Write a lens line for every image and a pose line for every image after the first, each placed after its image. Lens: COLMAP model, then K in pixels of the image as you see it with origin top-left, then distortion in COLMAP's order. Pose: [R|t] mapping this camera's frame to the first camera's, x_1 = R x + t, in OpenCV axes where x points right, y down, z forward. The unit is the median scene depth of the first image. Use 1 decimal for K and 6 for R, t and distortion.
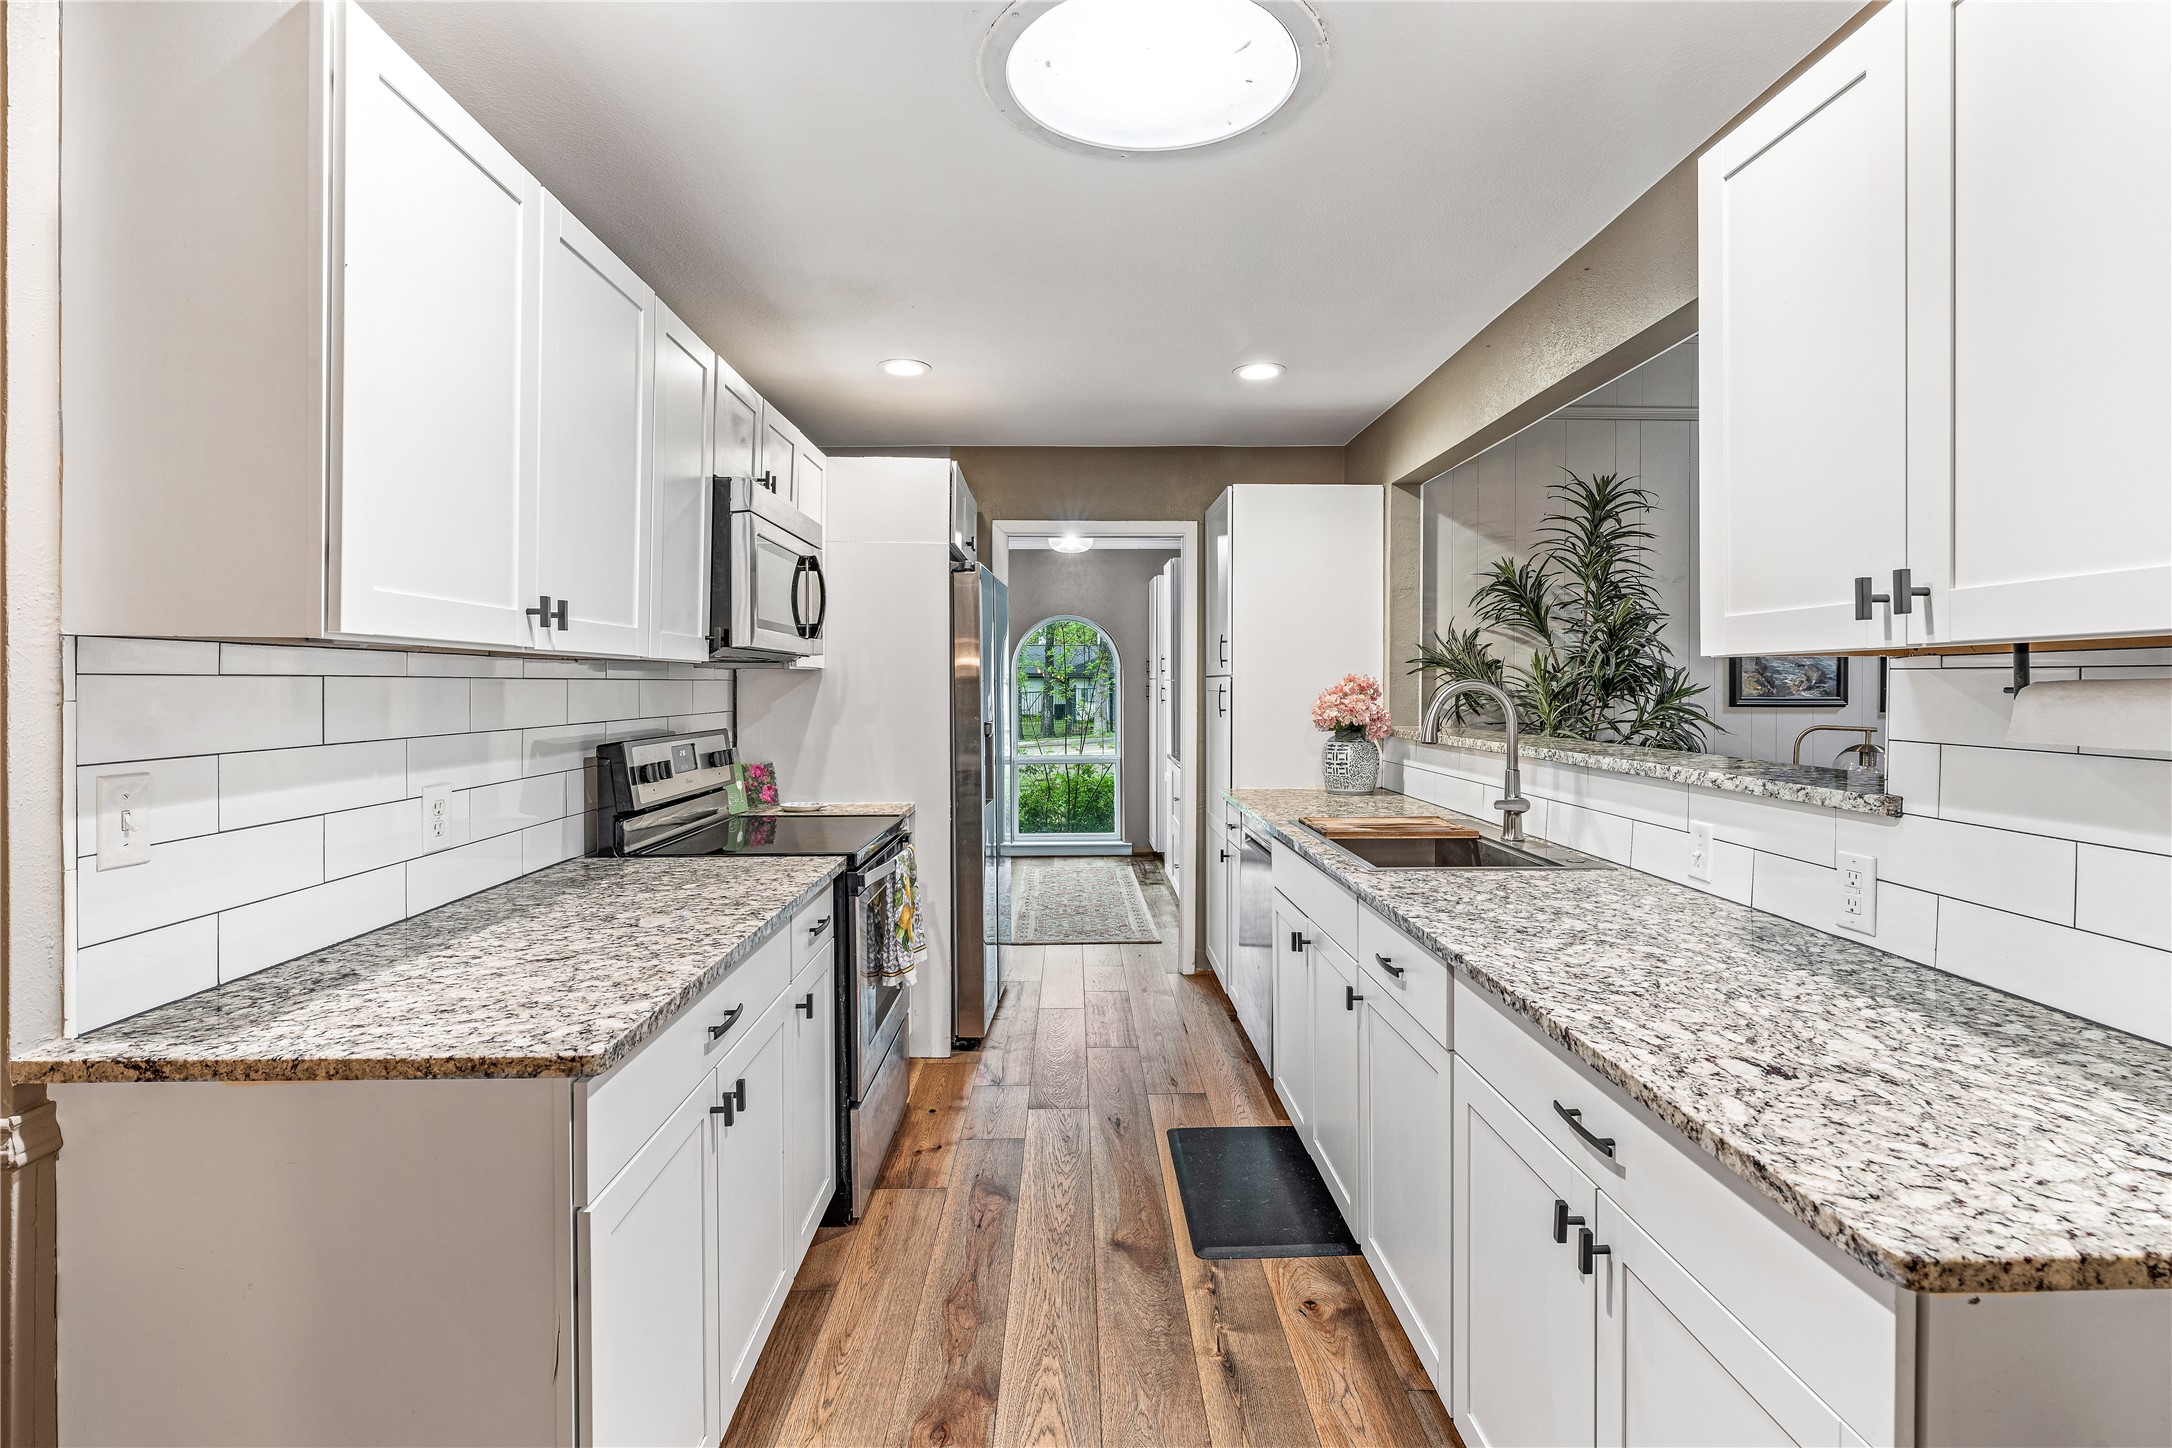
lens RADIAL K [[1043.8, 0, 1087.3], [0, 1043.8, 684.2], [0, 0, 1]] dist [-0.000064, 0.000069]
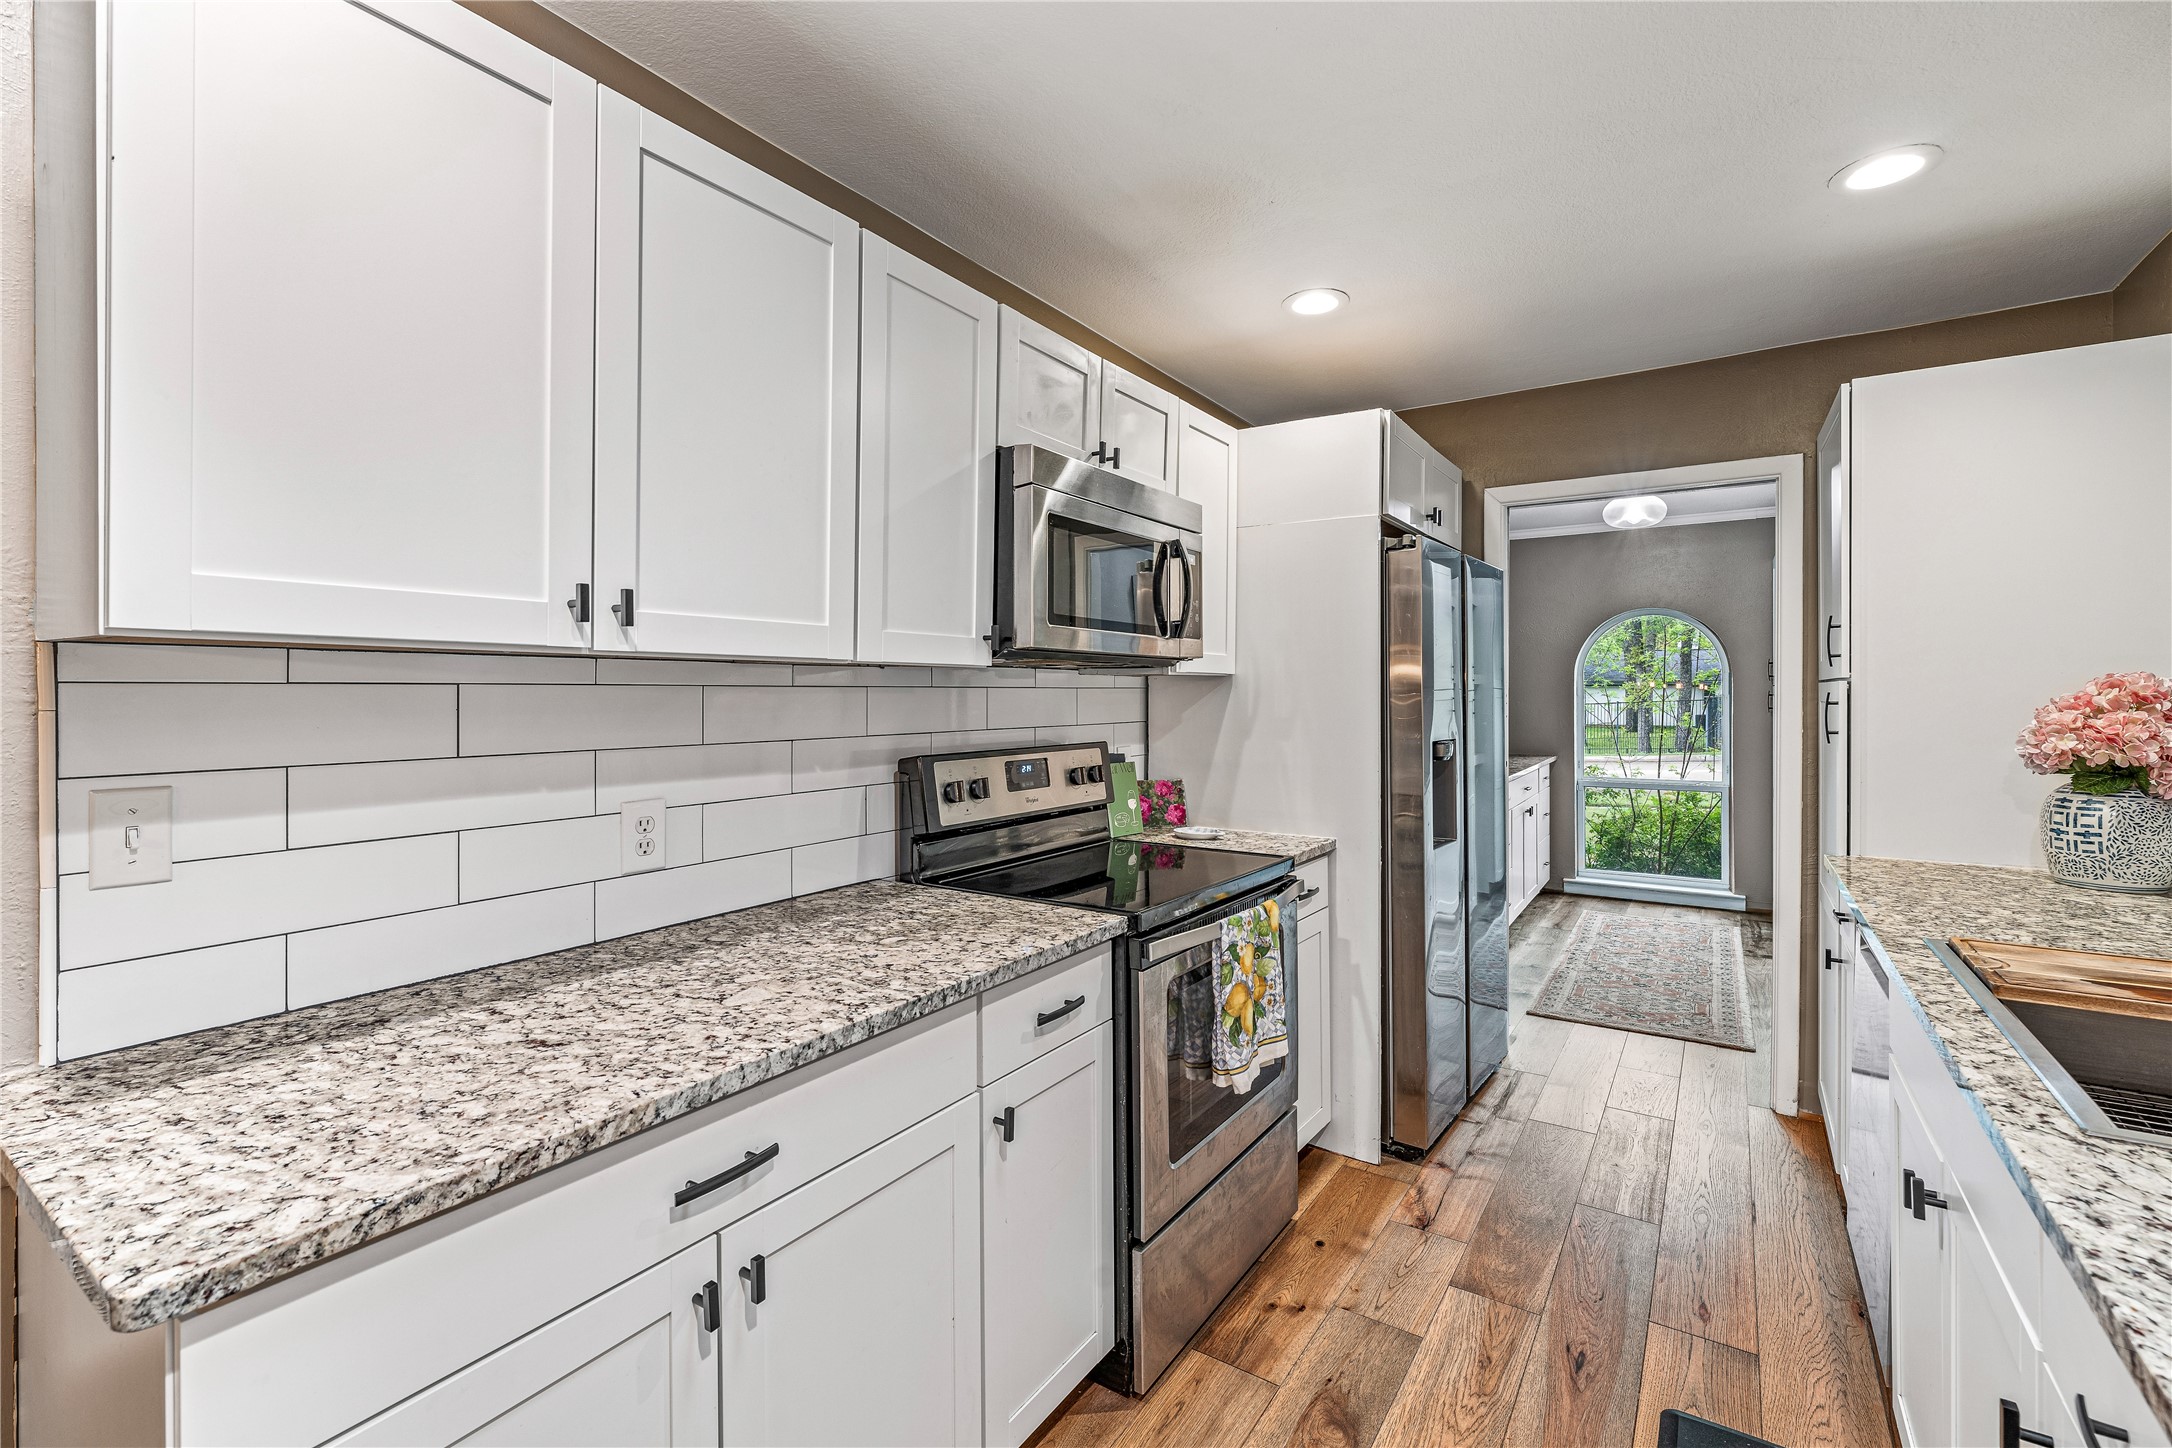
lens RADIAL K [[951.9, 0, 1087.0], [0, 951.9, 694.2], [0, 0, 1]] dist [0.001292, -0.000638]
pose [[0.818905, 0.000773, -0.573928, 0.108504], [0.000227, 0.999999, 0.001672, 0.000091], [0.573928, -0.001500, 0.818904, 0.303915]]
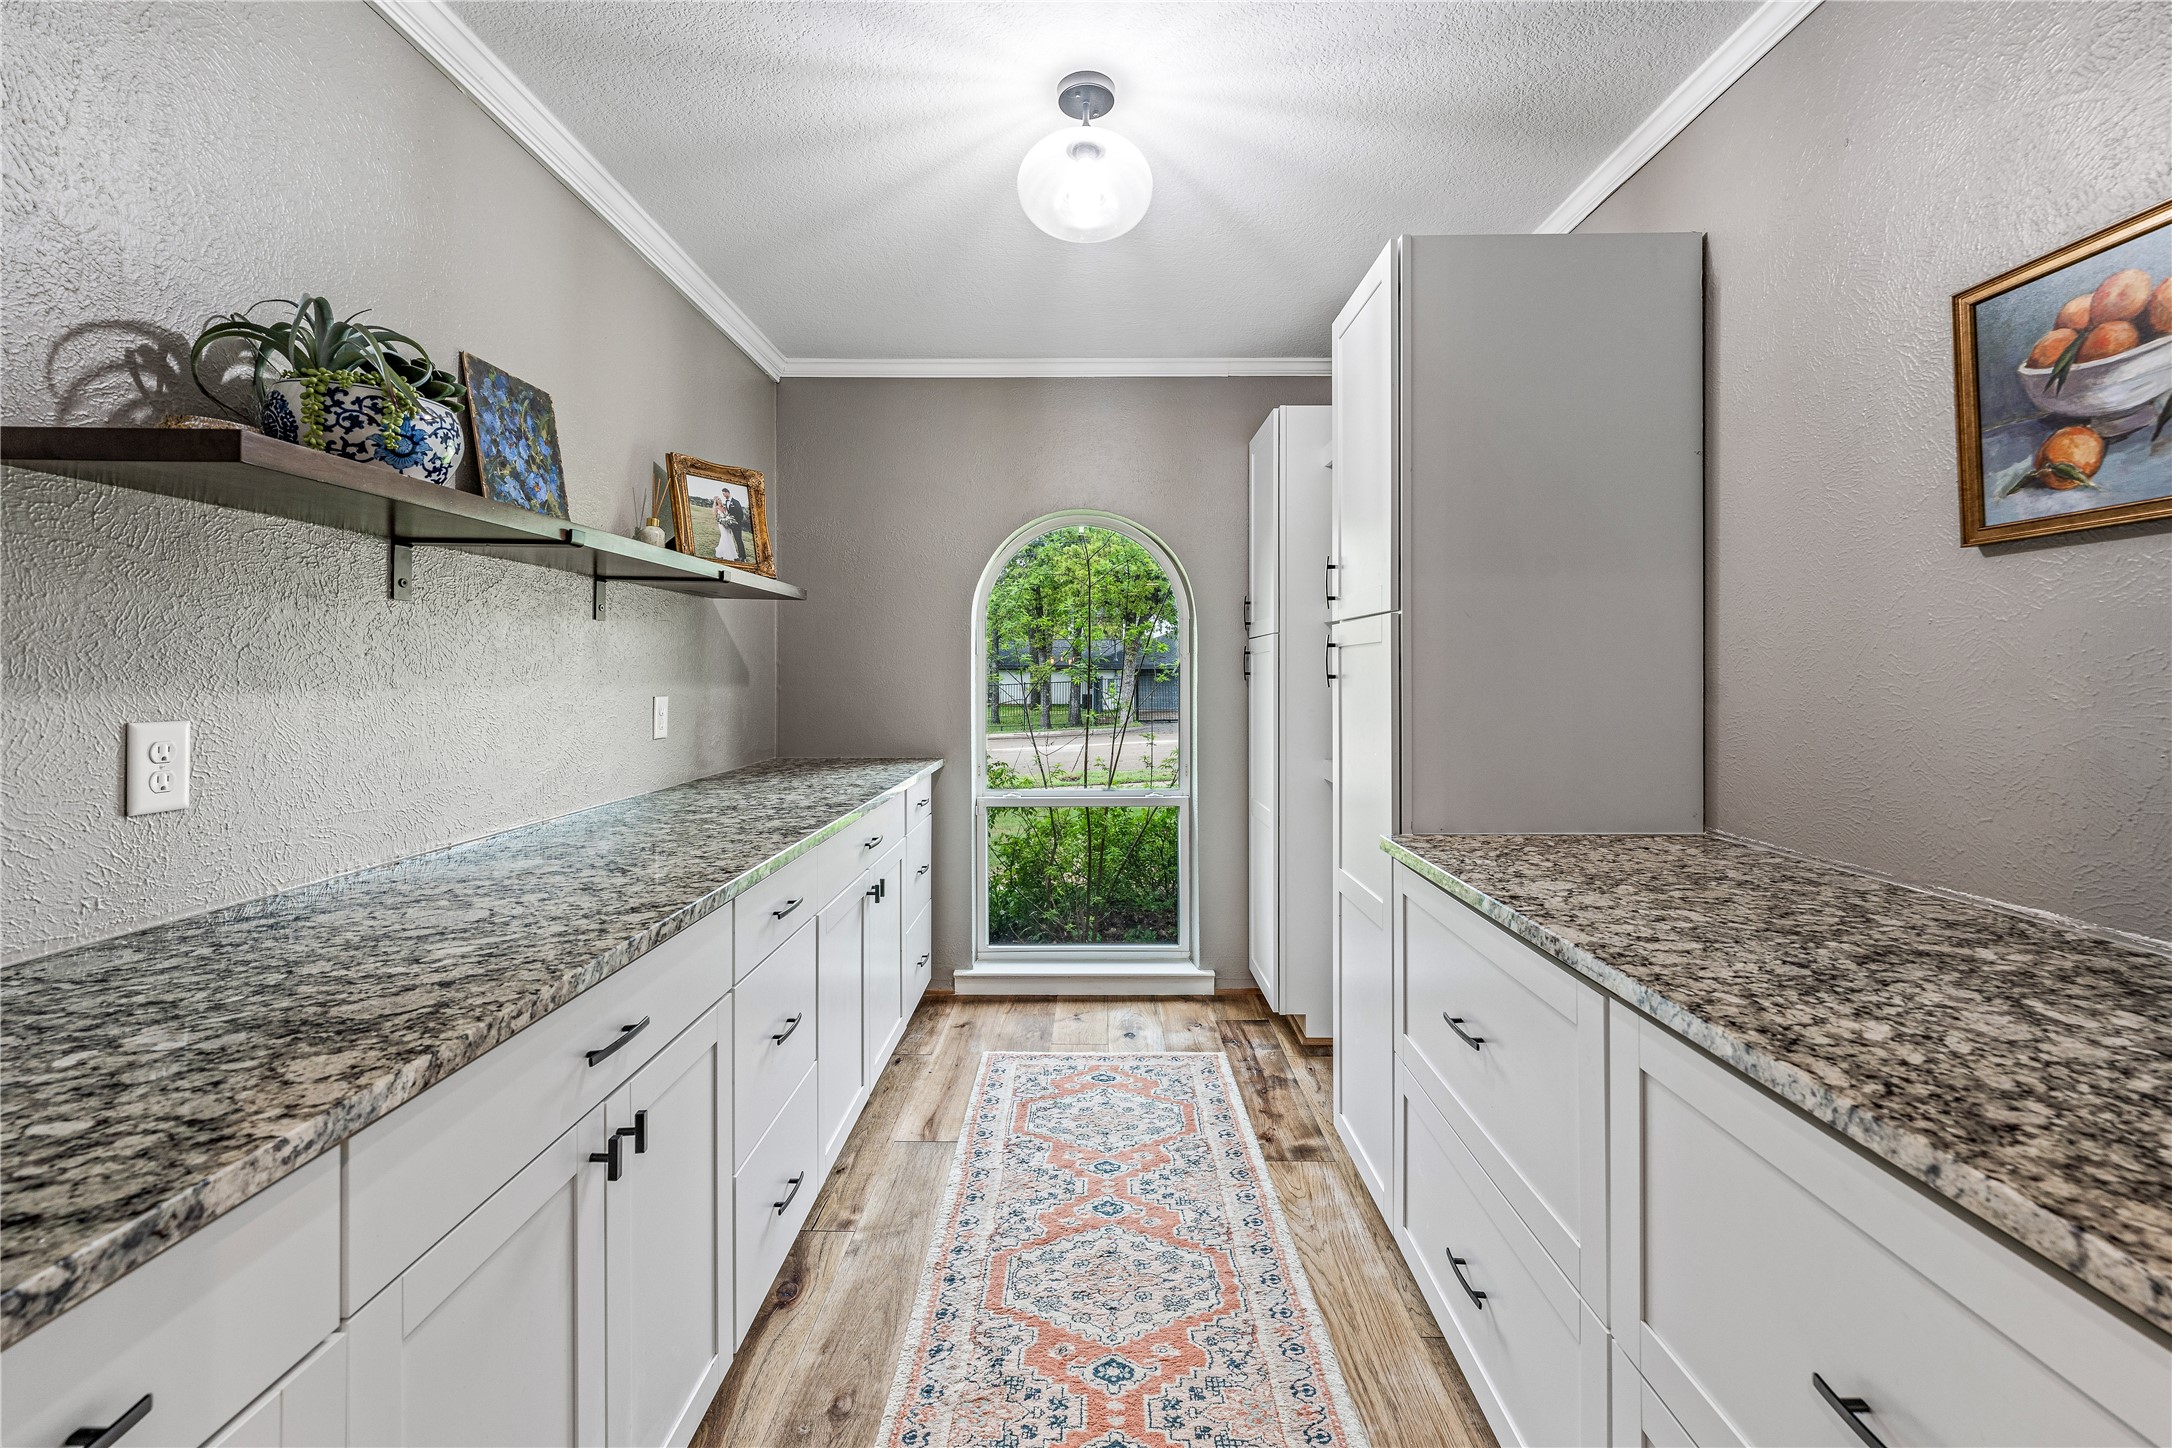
lens RADIAL K [[870.3, 0, 1085.7], [0, 870.3, 699.7], [0, 0, 1]] dist [0.002613, 0.000051]
pose [[0.999519, -0.002926, -0.030890, -0.008209], [0.003708, 0.999673, 0.025292, 0.030279], [0.030806, -0.025395, 0.999203, 1.312598]]
